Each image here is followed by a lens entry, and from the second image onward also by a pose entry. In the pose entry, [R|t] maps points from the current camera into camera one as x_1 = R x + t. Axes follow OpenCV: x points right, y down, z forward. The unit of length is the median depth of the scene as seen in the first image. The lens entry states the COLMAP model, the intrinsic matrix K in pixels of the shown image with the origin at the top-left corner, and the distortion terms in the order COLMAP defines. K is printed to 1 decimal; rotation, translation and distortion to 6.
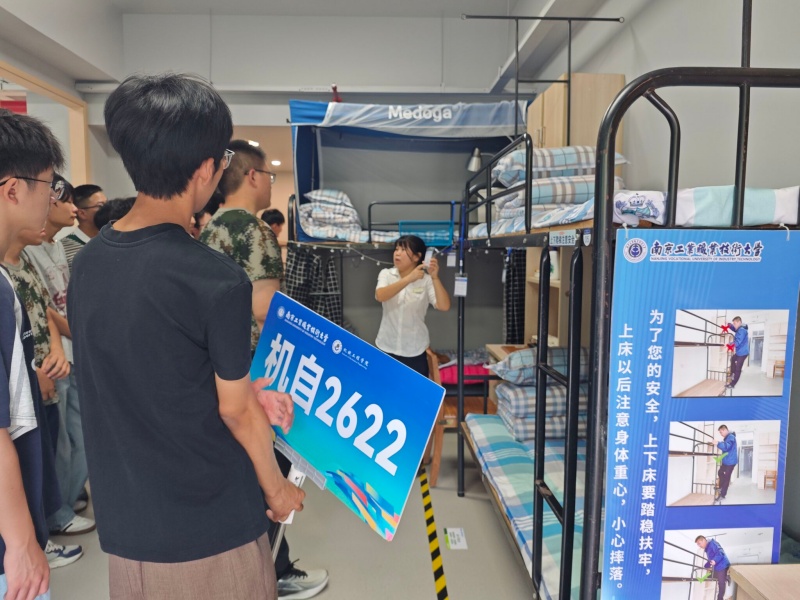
lens RADIAL K [[573.5, 0, 397.4], [0, 573.5, 302.5], [0, 0, 1]] dist [-0.020724, -0.007175]
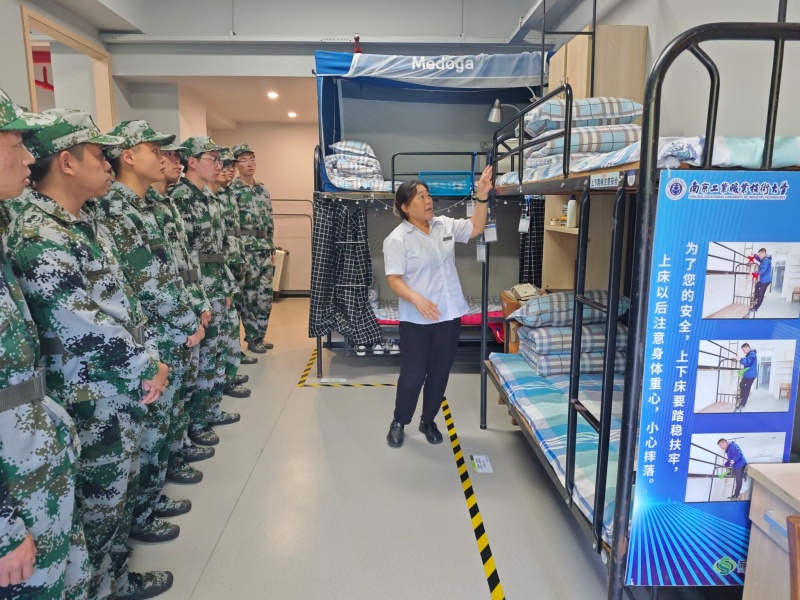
lens RADIAL K [[568.3, 0, 400.0], [0, 568.3, 300.0], [0, 0, 1]] dist [-0.011860, -0.007149]
pose [[1.000000, -0.000849, -0.000013, -0.123670], [0.000847, 0.997165, 0.075236, 0.040743], [-0.000051, -0.075236, 0.997166, -0.129822]]
